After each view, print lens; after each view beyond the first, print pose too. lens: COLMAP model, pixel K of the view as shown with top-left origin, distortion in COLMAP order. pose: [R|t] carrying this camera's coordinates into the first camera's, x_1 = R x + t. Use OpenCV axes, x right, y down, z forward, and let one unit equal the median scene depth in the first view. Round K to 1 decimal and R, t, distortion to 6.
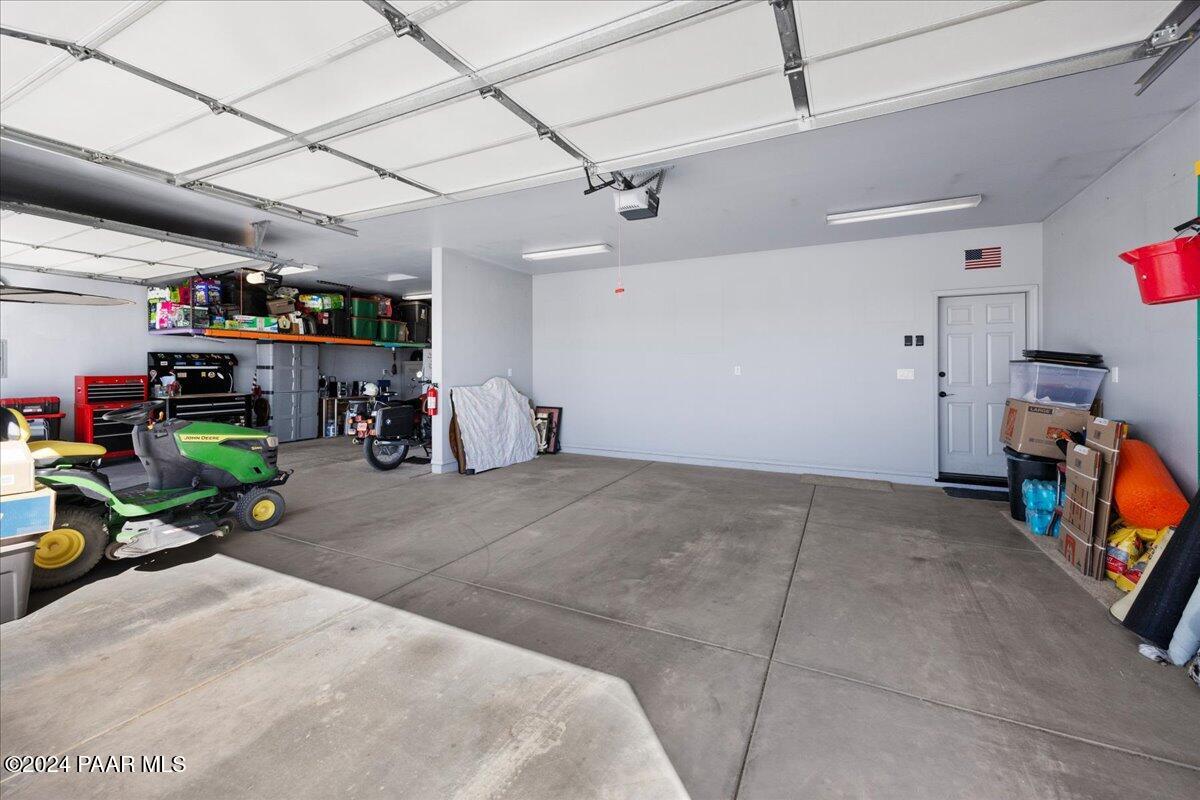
lens RADIAL K [[459.9, 0, 599.2], [0, 459.9, 368.6], [0, 0, 1]] dist [-0.000177, -0.000050]
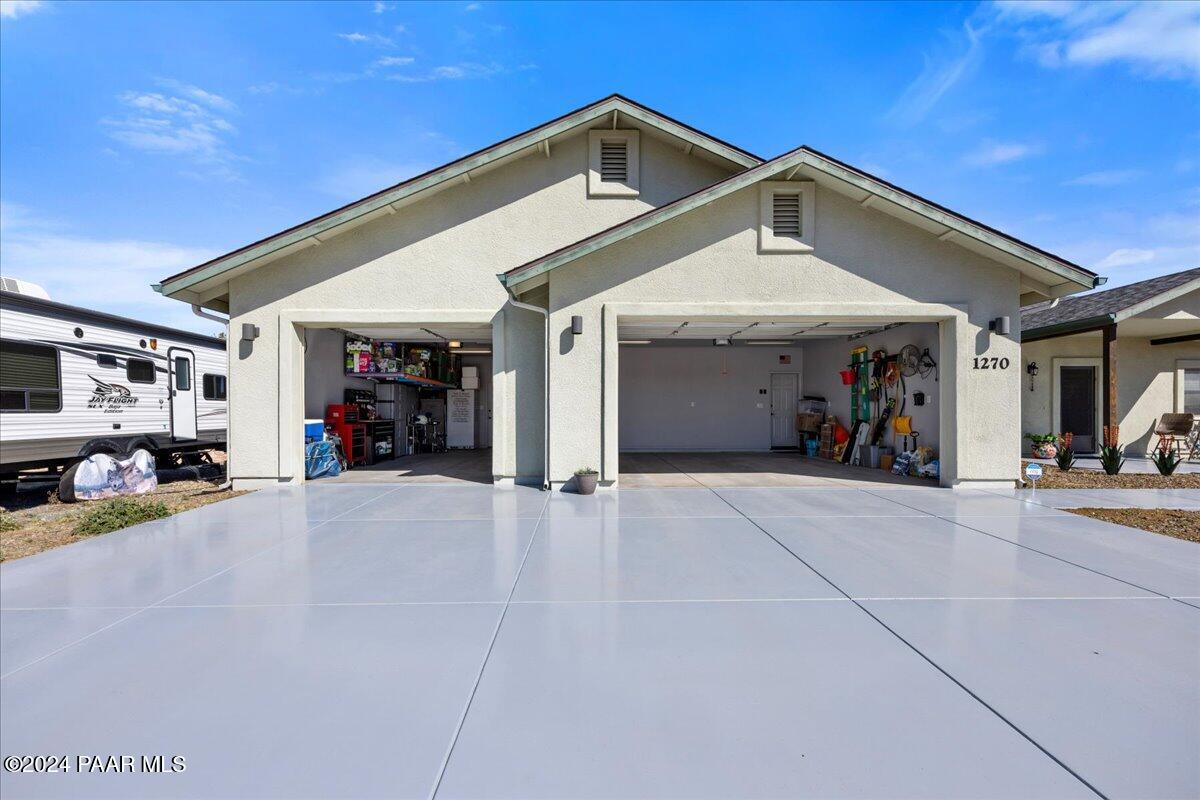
lens RADIAL K [[466.6, 0, 598.2], [0, 466.6, 411.7], [0, 0, 1]] dist [0.000446, 0.000352]
pose [[0.884164, -0.000710, 0.467176, -1.473594], [0.002066, 0.999995, -0.002389, 0.058325], [-0.467172, 0.003077, 0.884161, -0.906715]]
